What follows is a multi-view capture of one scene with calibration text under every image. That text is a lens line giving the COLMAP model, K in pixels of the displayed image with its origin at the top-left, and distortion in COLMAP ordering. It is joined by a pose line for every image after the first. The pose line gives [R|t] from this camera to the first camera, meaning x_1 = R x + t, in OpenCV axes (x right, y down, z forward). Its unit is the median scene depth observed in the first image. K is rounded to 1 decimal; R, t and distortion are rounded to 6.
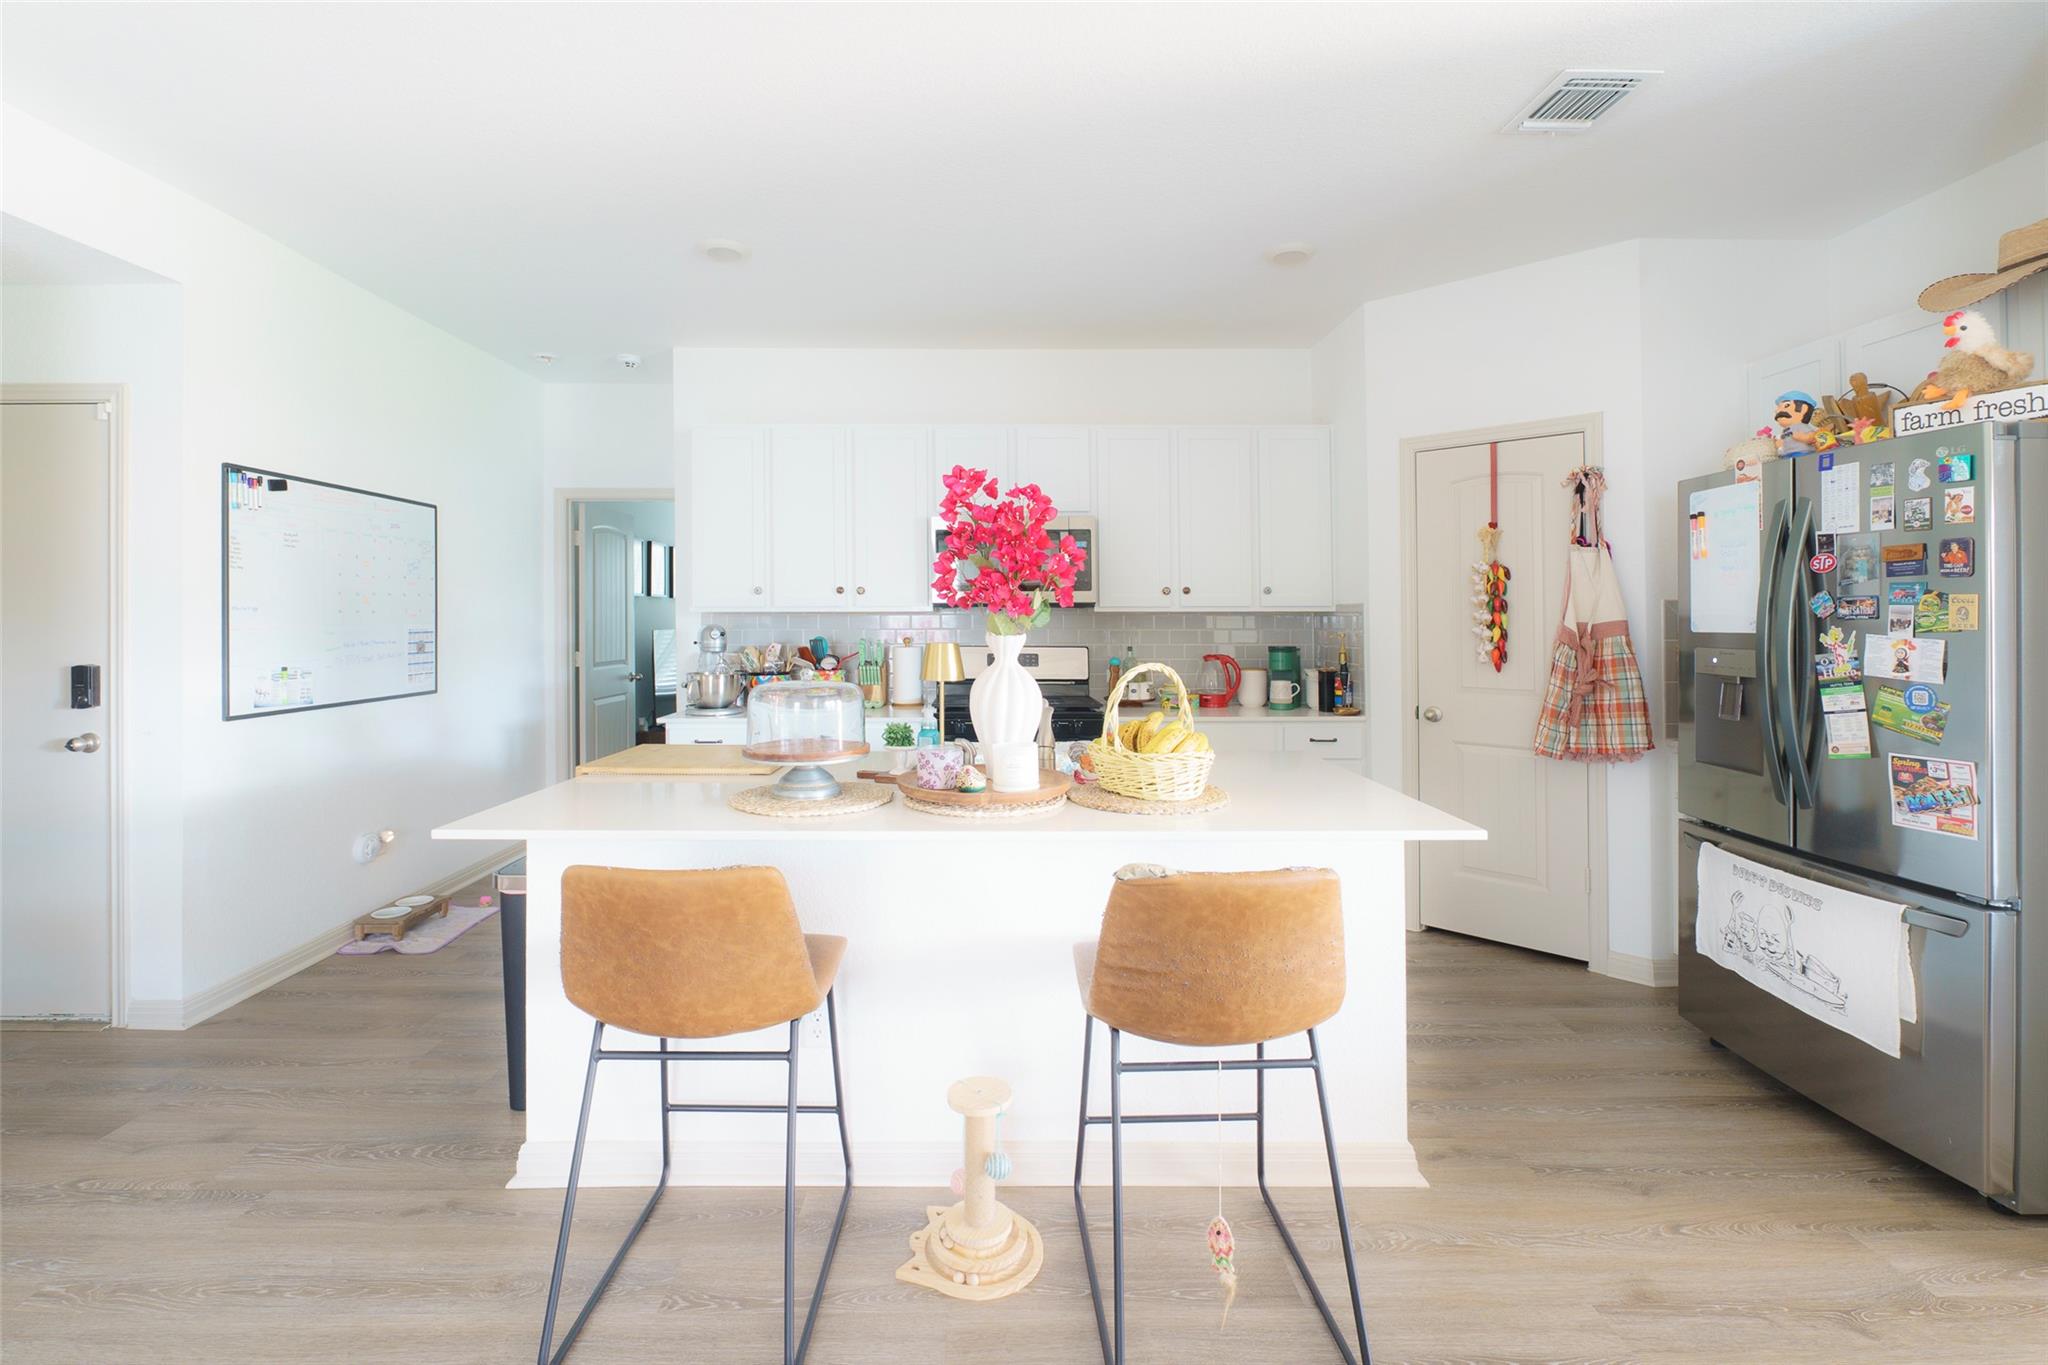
lens RADIAL K [[930.0, 0, 998.9], [0, 930.0, 603.2], [0, 0, 1]] dist [-0.011746, -0.000334]
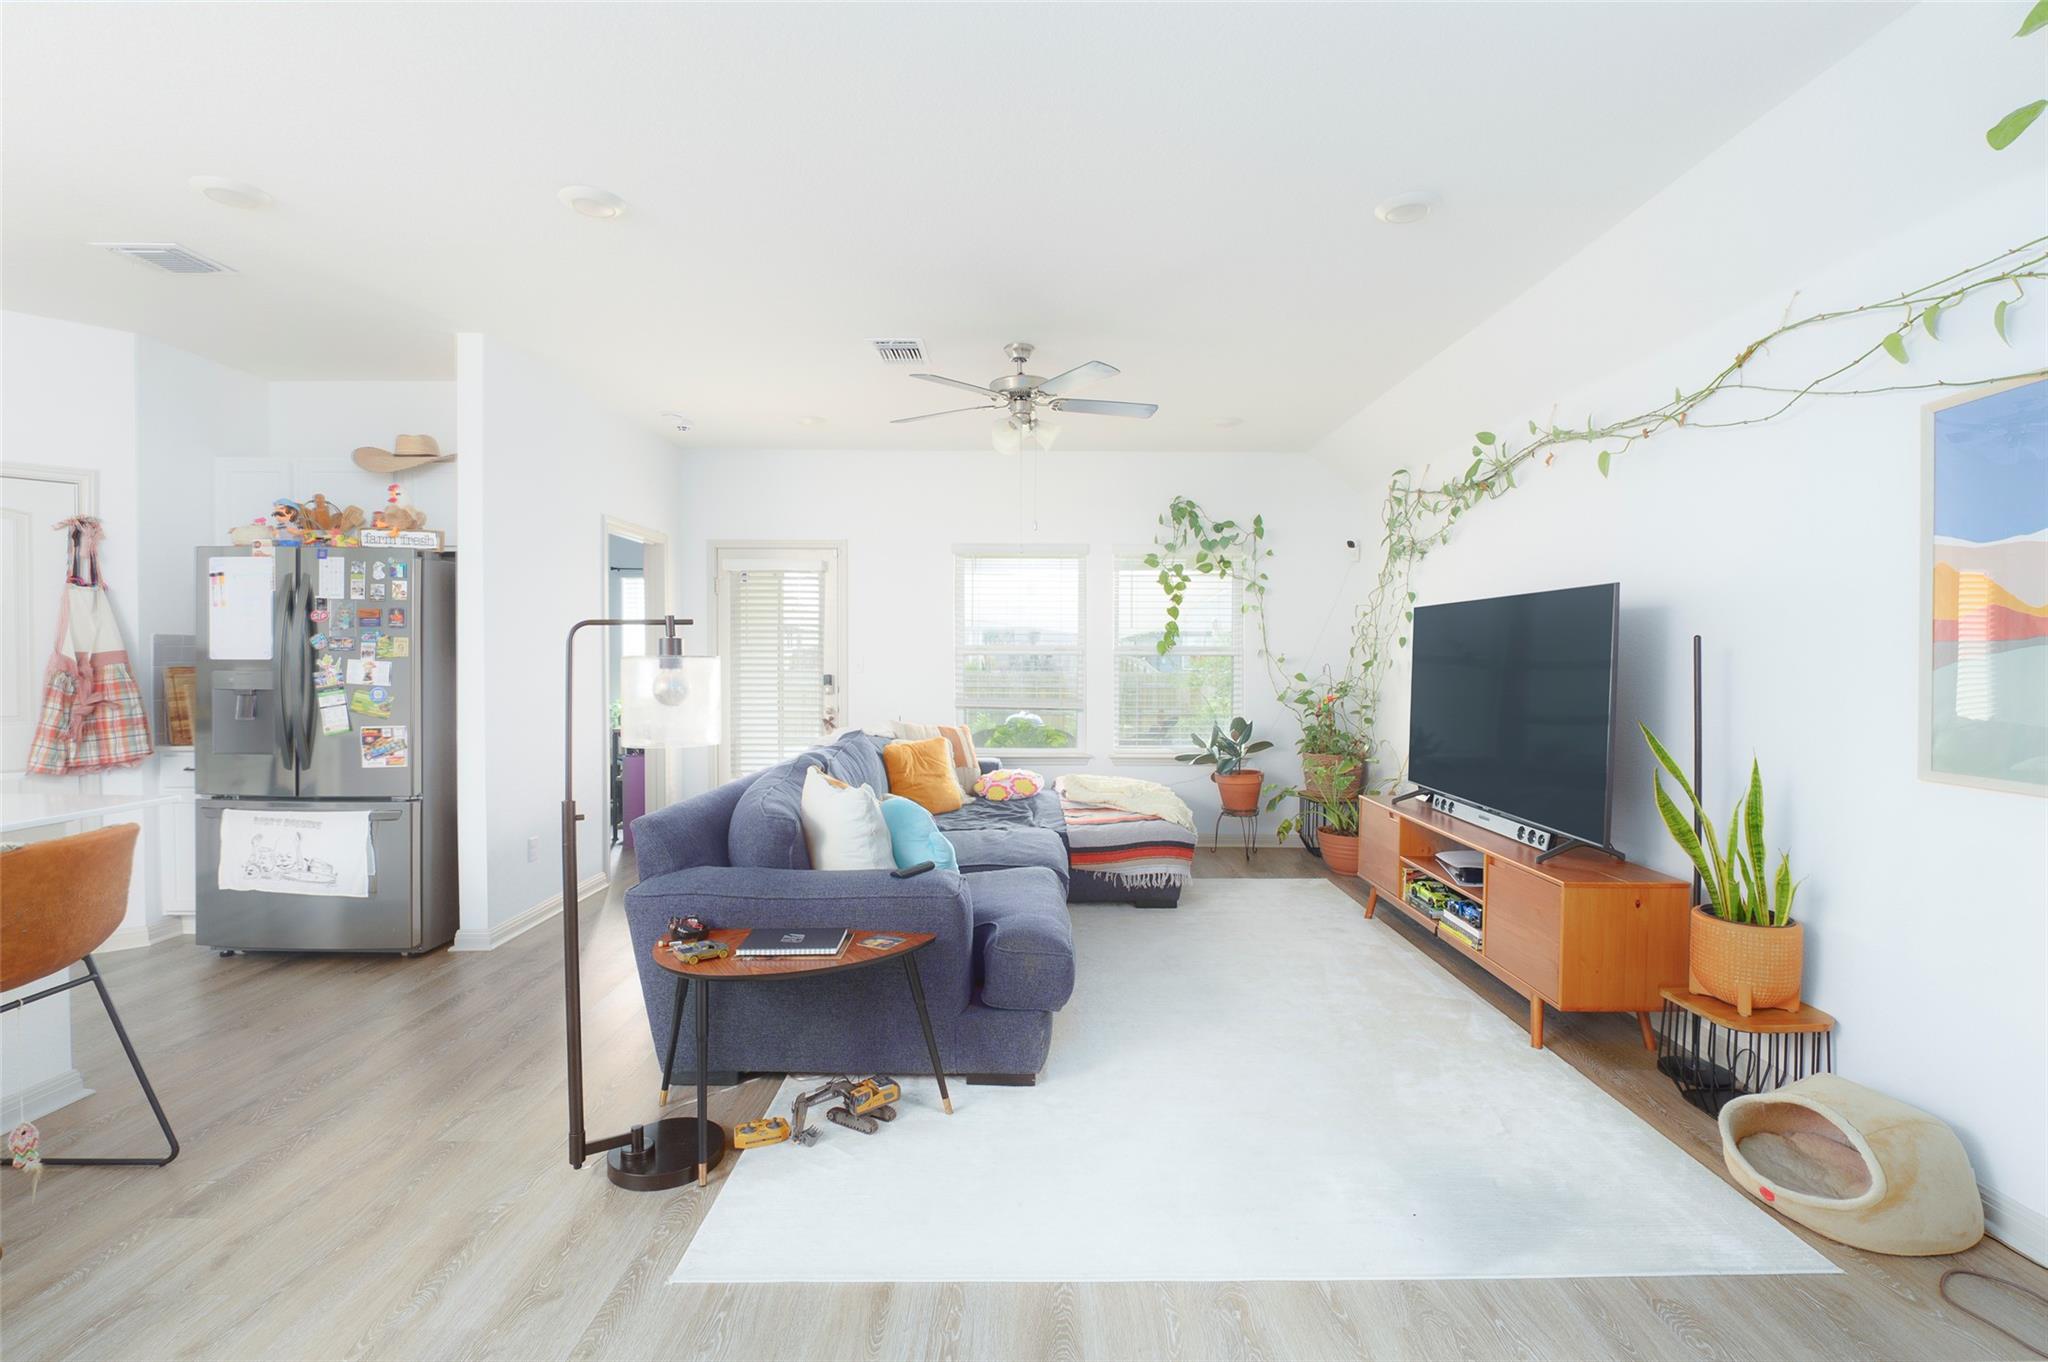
lens RADIAL K [[910.9, 0, 1024.0], [0, 910.9, 681.0], [0, 0, 1]] dist [-0.007905, -0.000479]
pose [[0.013252, -0.027349, 0.999538, -0.609597], [-0.022742, 0.999359, 0.027646, -0.001023], [-0.999654, -0.023098, 0.012621, -0.233653]]
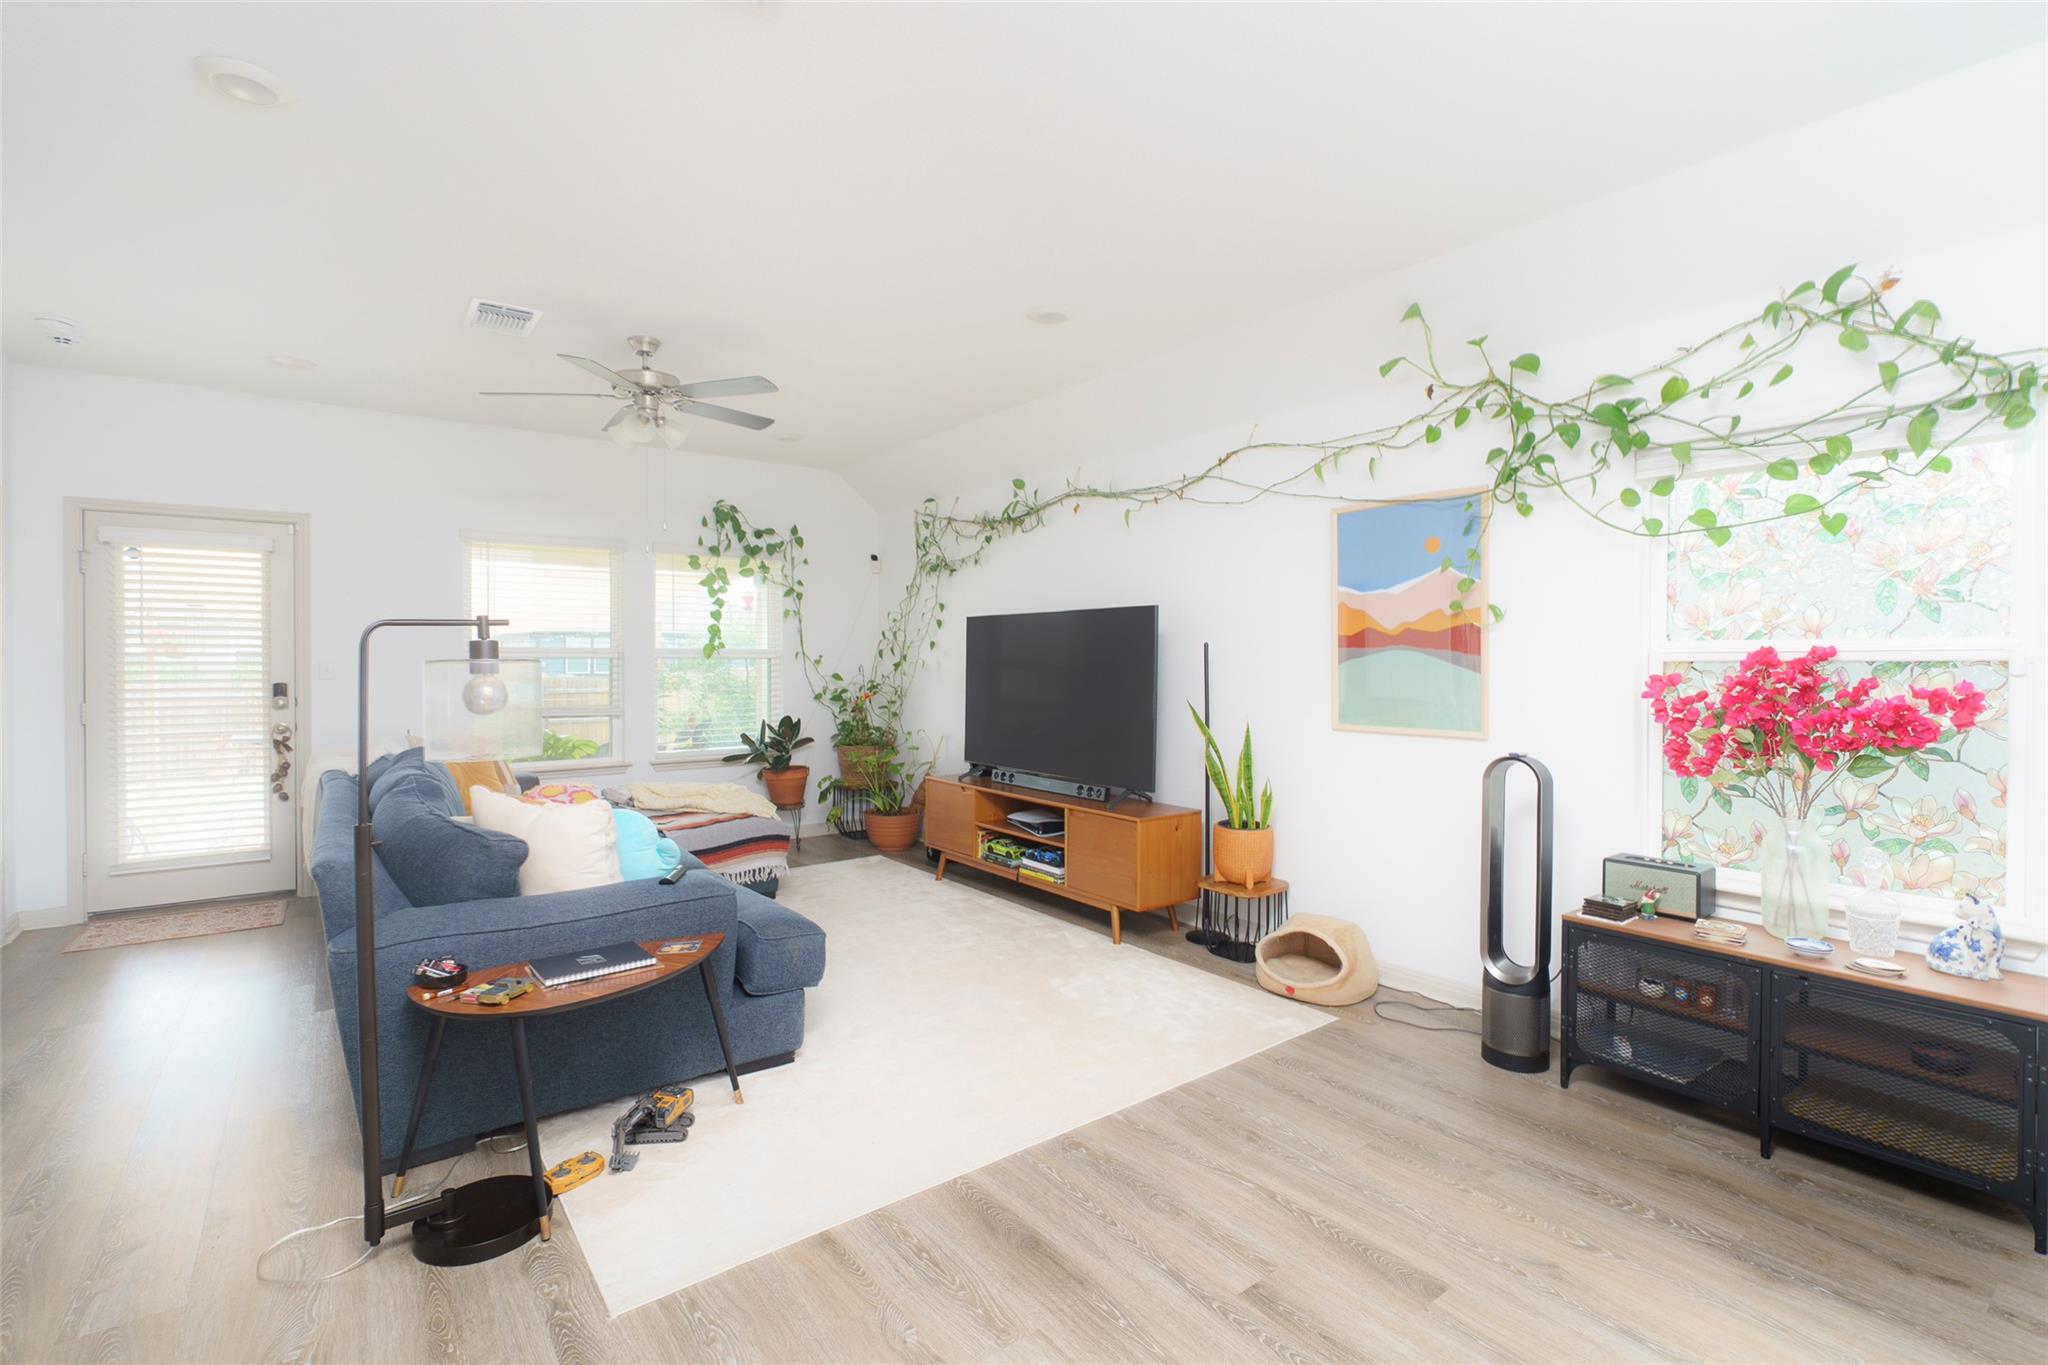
lens RADIAL K [[931.3, 0, 996.1], [0, 931.3, 672.8], [0, 0, 1]] dist [0.000285, 0.000018]
pose [[-0.584105, -0.012084, 0.811588, -0.641307], [-0.014425, 0.999886, 0.004507, 0.007429], [-0.811550, -0.009075, -0.584213, 0.219286]]
